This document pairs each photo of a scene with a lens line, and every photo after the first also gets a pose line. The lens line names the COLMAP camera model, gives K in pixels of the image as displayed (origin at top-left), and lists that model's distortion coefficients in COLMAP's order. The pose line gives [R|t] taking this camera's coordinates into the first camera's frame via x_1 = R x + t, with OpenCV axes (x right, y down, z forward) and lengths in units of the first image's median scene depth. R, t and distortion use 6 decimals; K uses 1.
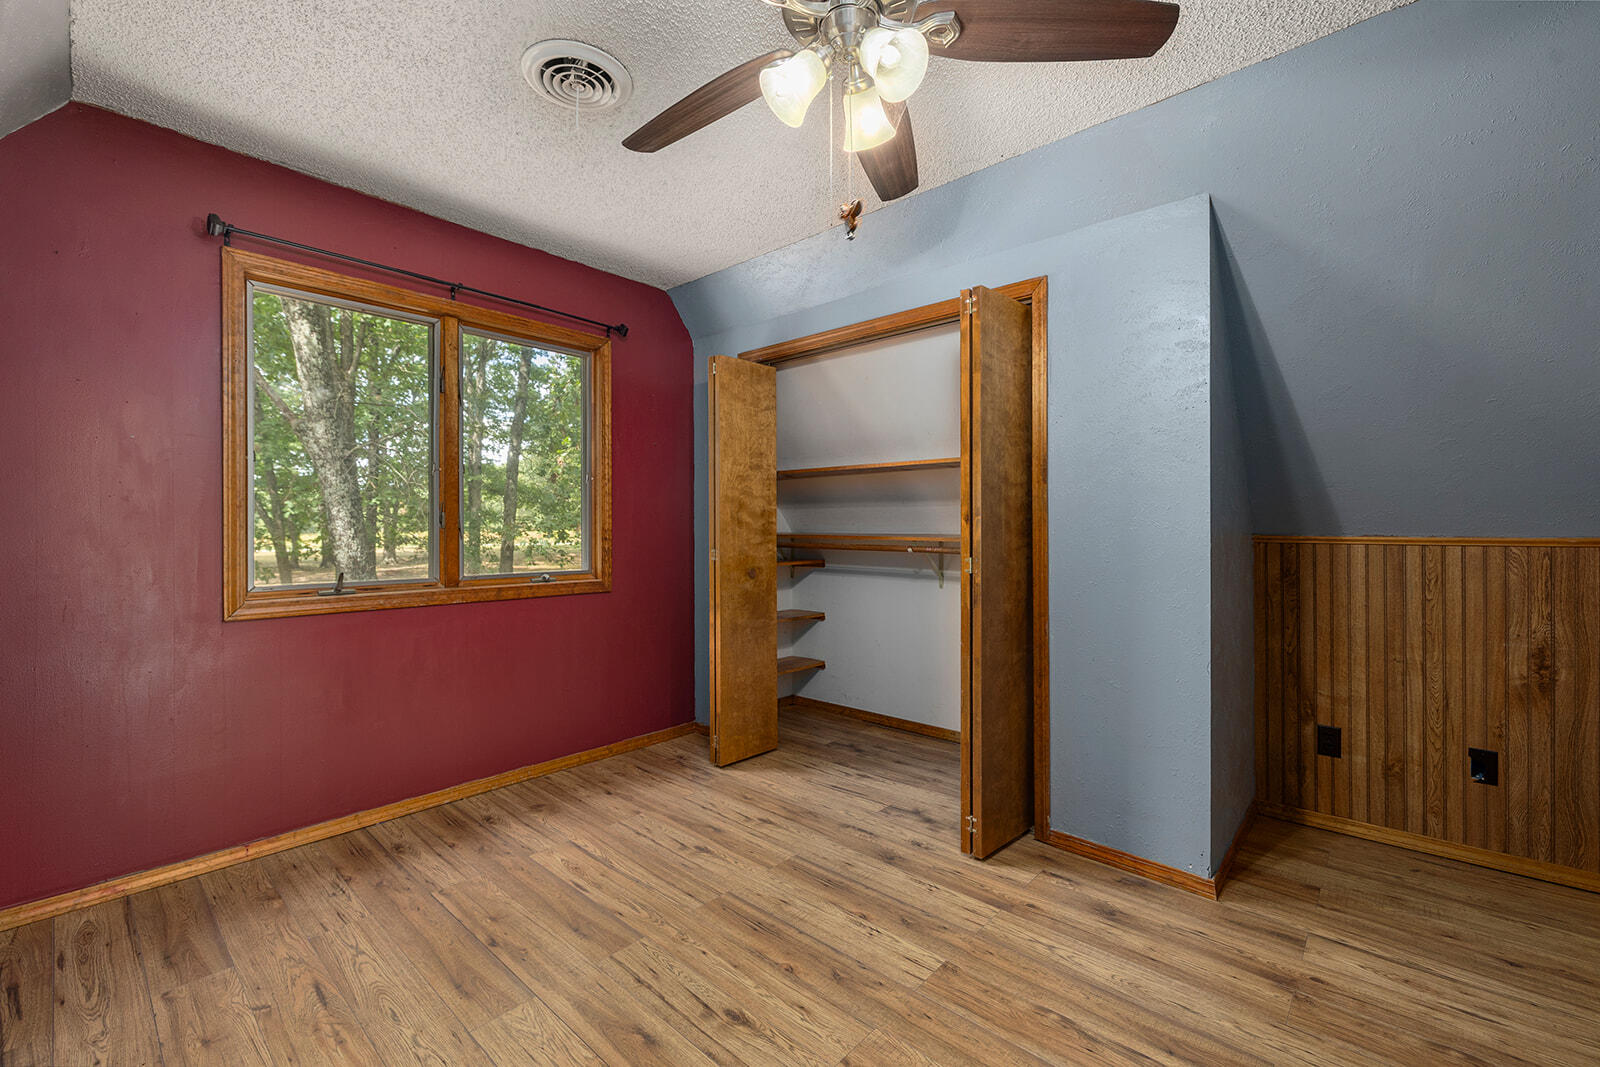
lens RADIAL K [[674.8, 0, 804.2], [0, 674.8, 525.4], [0, 0, 1]] dist [-0.002663, 0.000411]
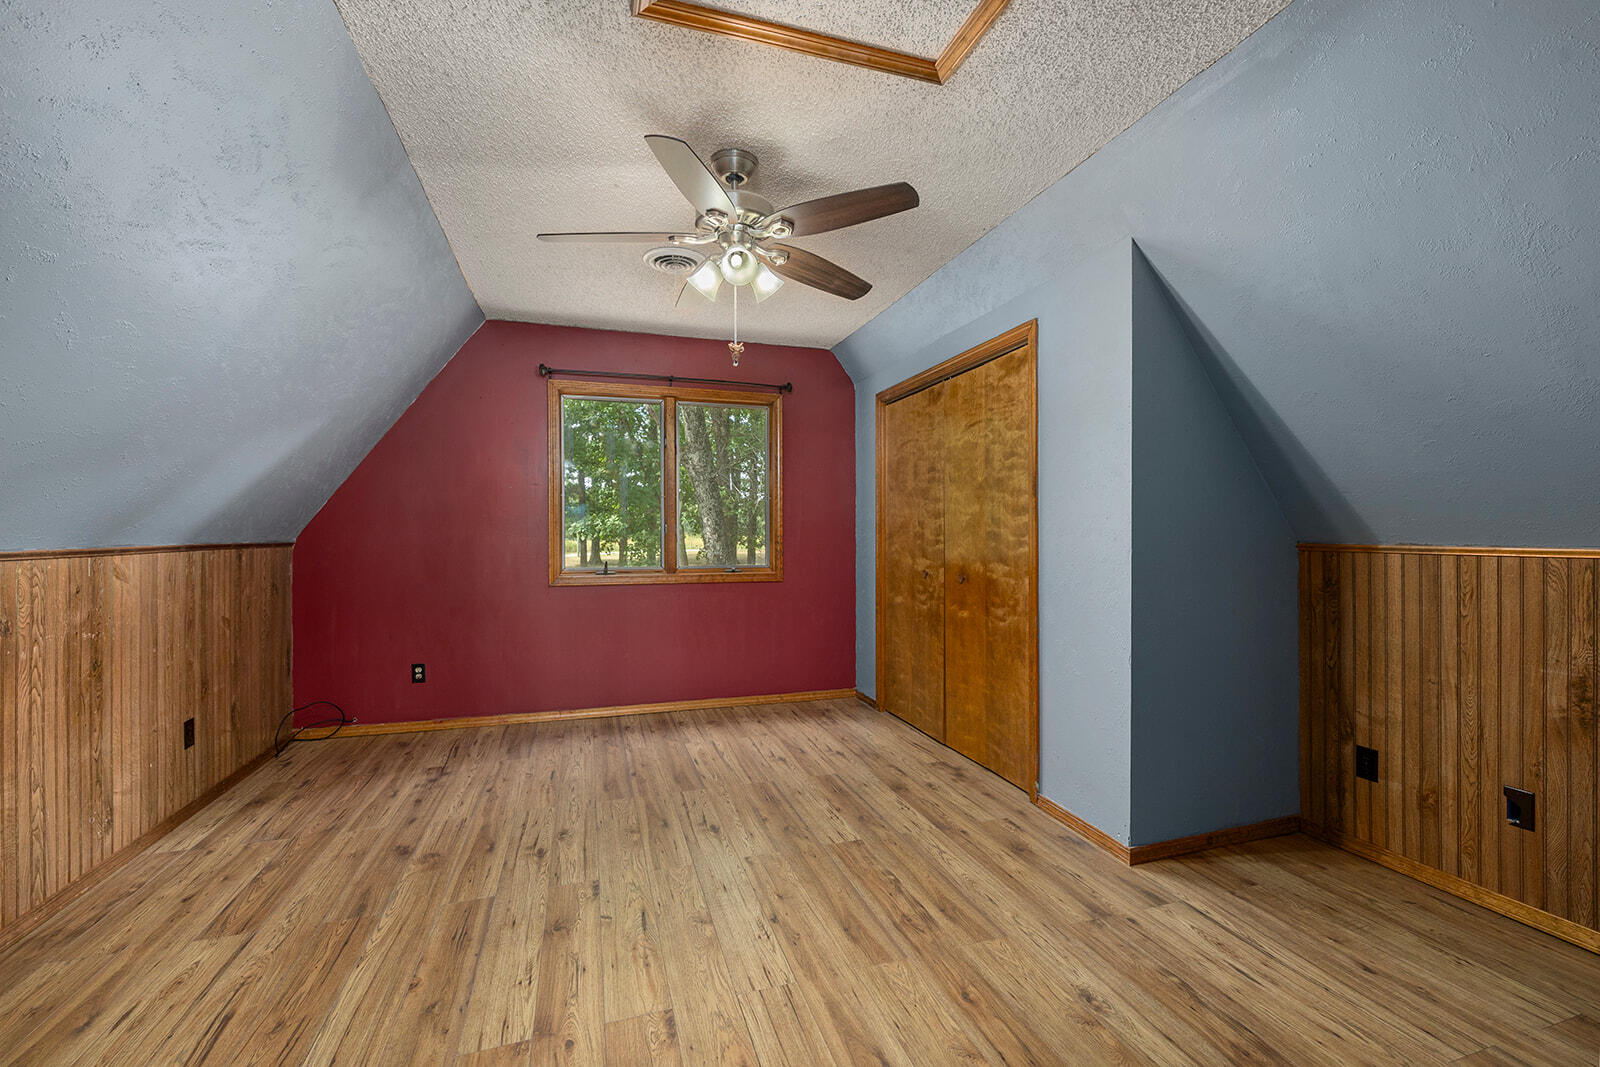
lens RADIAL K [[674.8, 0, 793.9], [0, 674.8, 536.2], [0, 0, 1]] dist [-0.002663, 0.000411]
pose [[0.860962, 0.001483, -0.508667, 0.615609], [0.003300, 0.999958, 0.008501, -0.006491], [0.508659, -0.008998, 0.860921, -0.224095]]
